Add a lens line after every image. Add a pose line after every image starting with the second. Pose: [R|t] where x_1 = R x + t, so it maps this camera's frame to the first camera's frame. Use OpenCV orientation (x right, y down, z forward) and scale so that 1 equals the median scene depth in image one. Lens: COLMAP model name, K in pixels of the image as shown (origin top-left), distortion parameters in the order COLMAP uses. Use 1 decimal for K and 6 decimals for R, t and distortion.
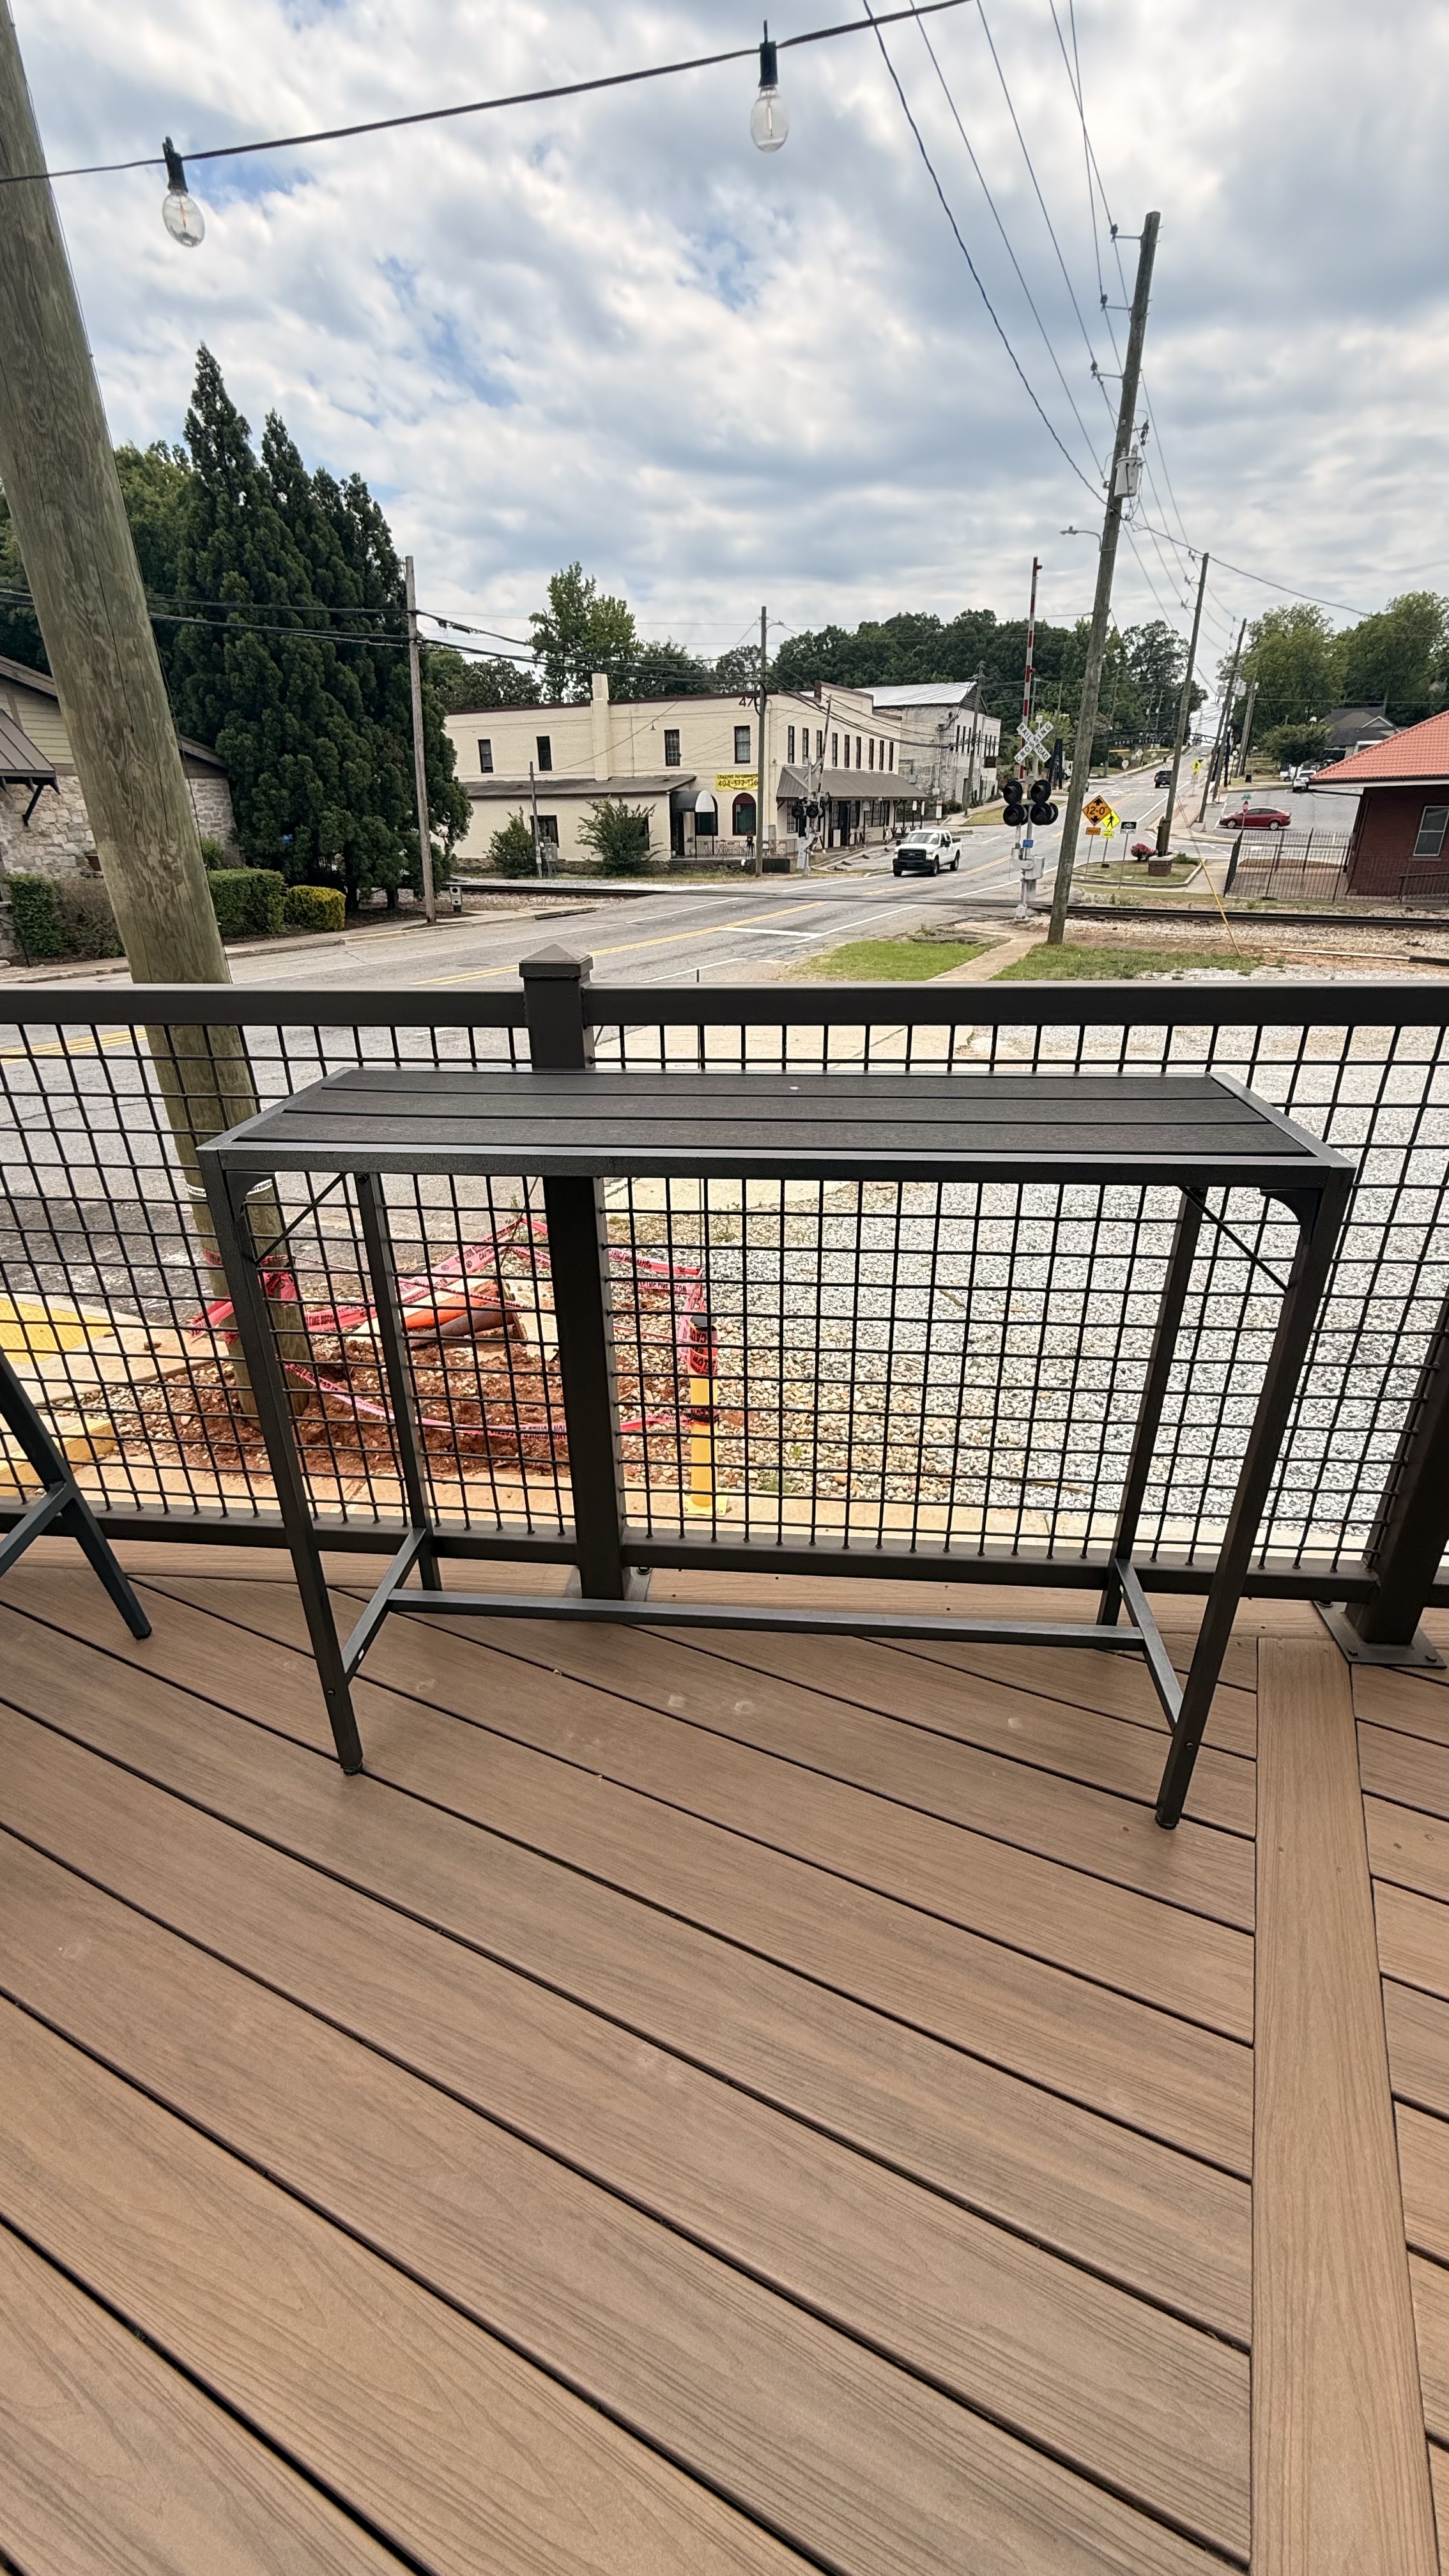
lens RADIAL K [[1018.5, 0, 711.2], [0, 1018.5, 1283.8], [0, 0, 1]] dist [-0.002435, 0.001385]
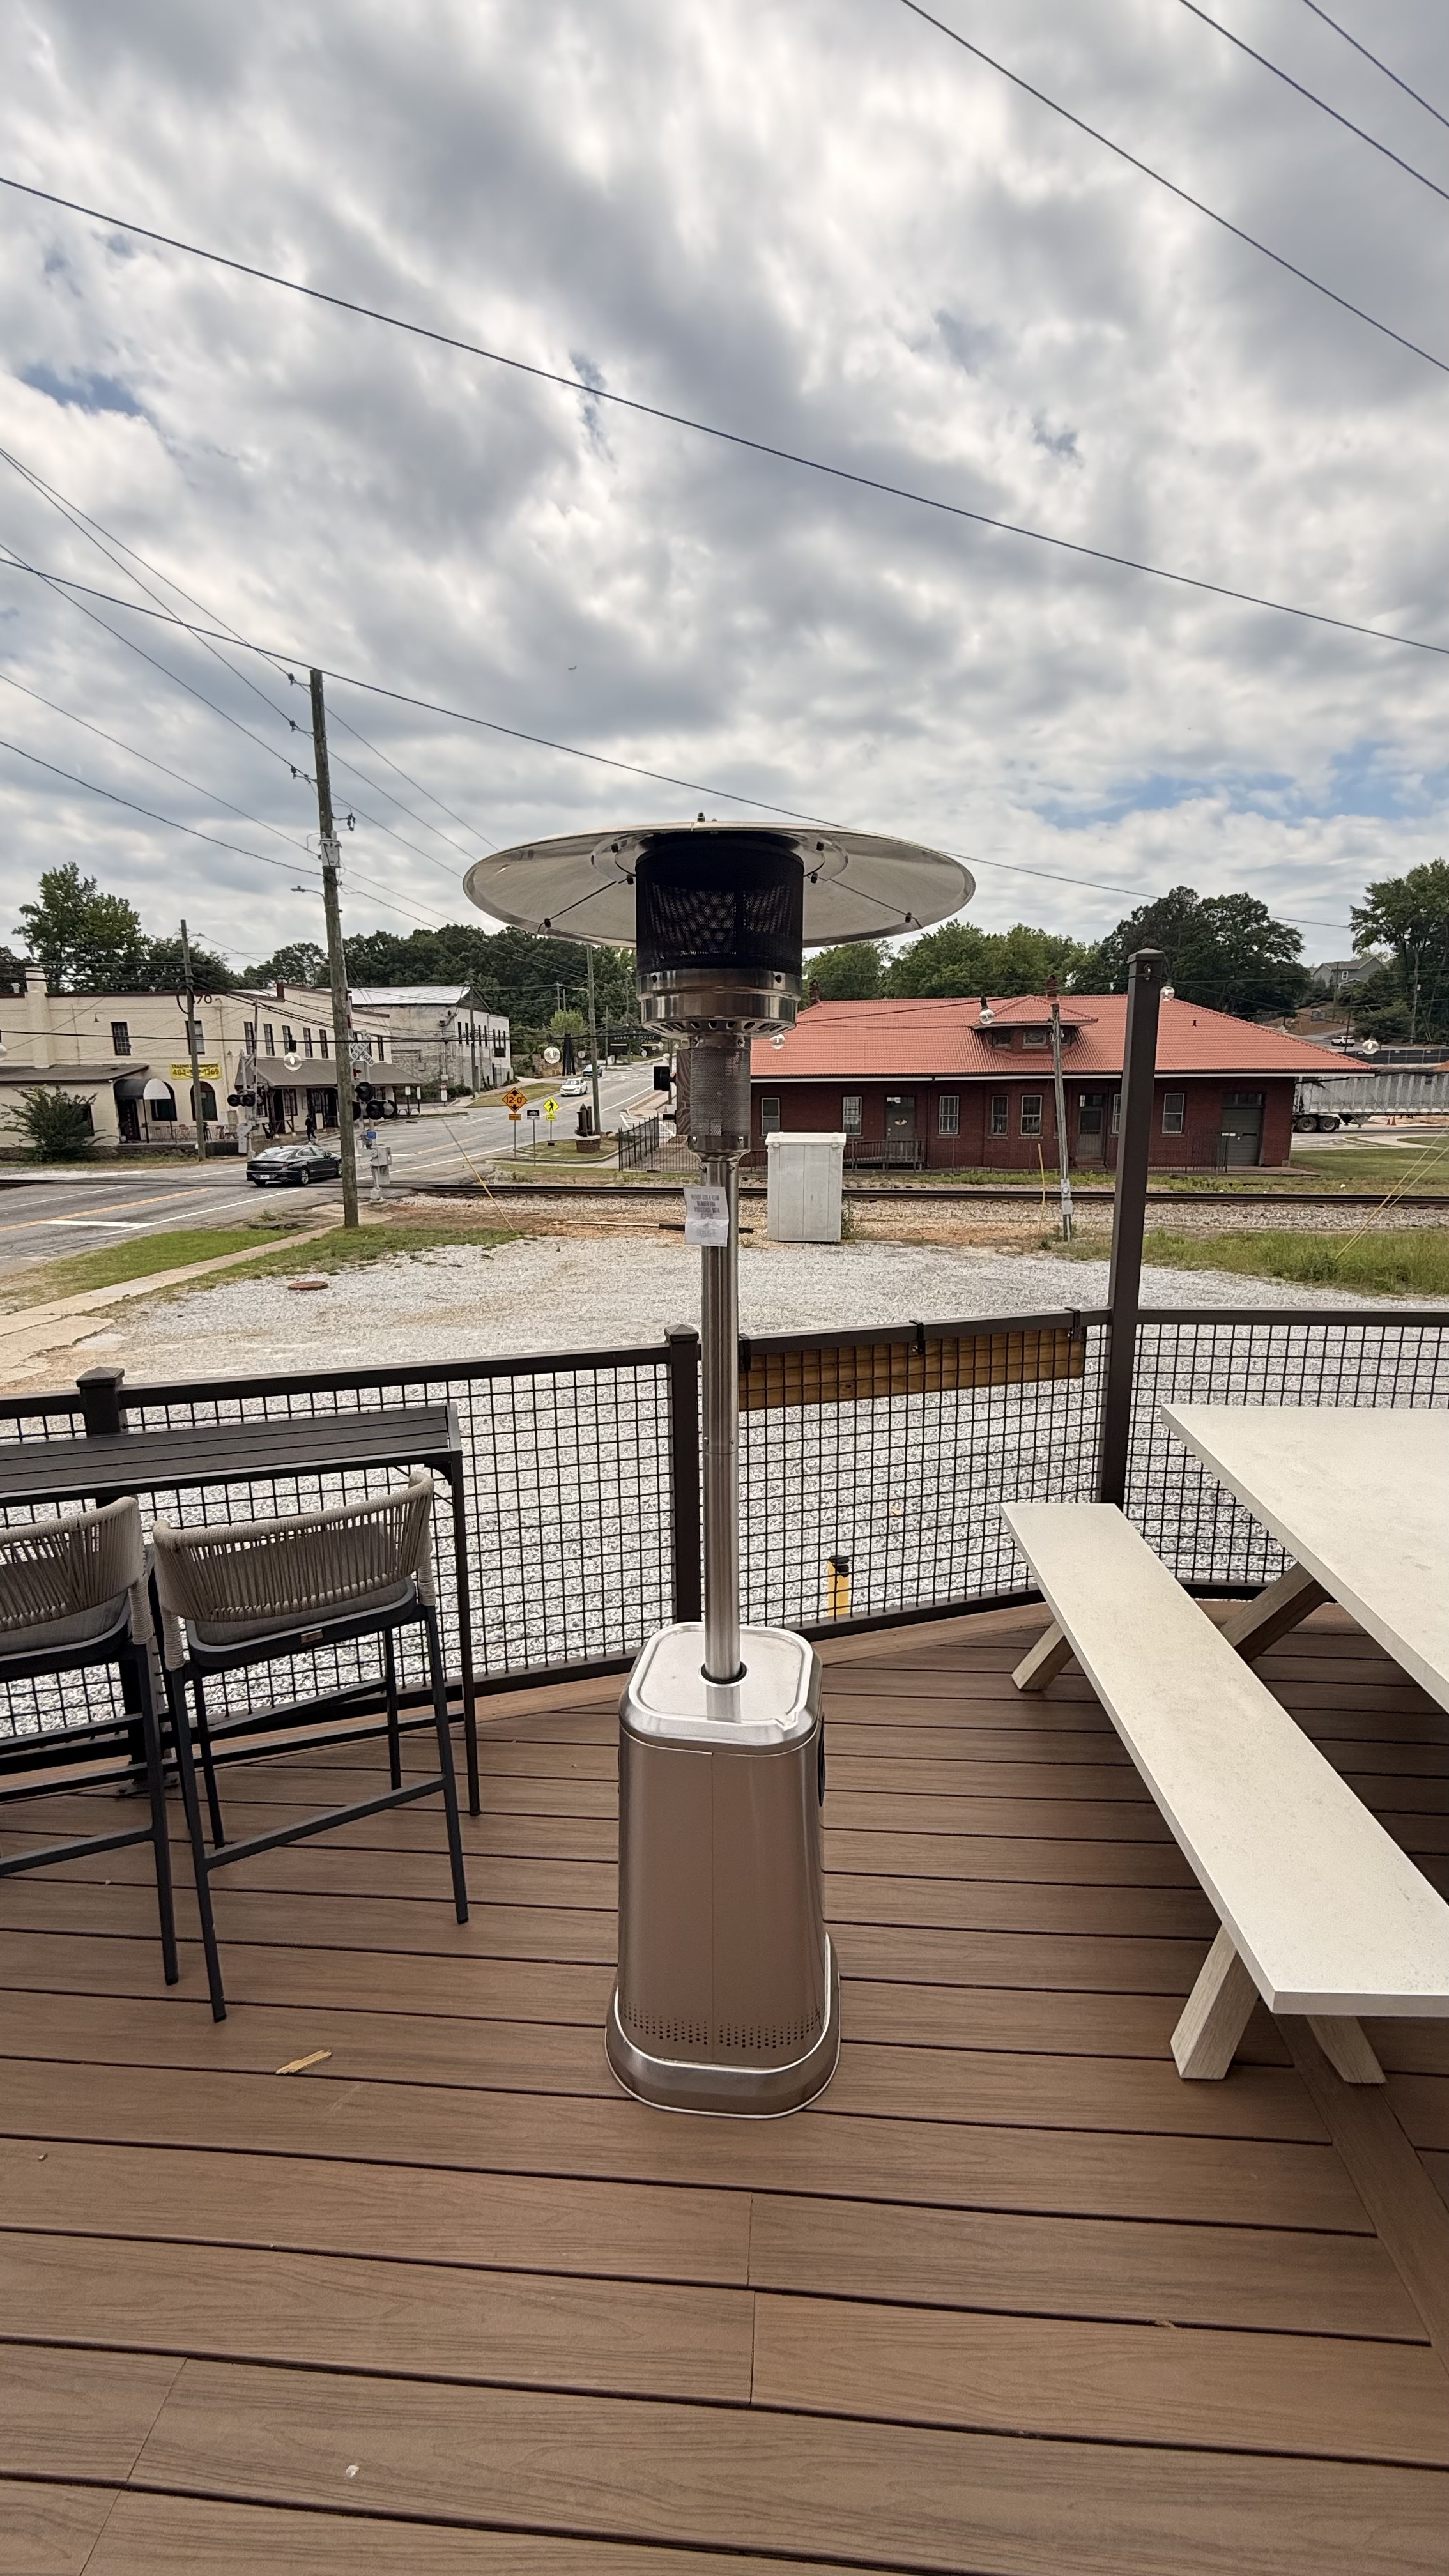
lens RADIAL K [[1018.5, 0, 715.4], [0, 1018.5, 1323.5], [0, 0, 1]] dist [-0.002435, 0.001385]
pose [[0.934016, -0.077278, 0.348771, 0.250575], [0.147429, 0.972686, -0.179297, 0.008832], [-0.325389, 0.218885, 0.919897, -0.065612]]
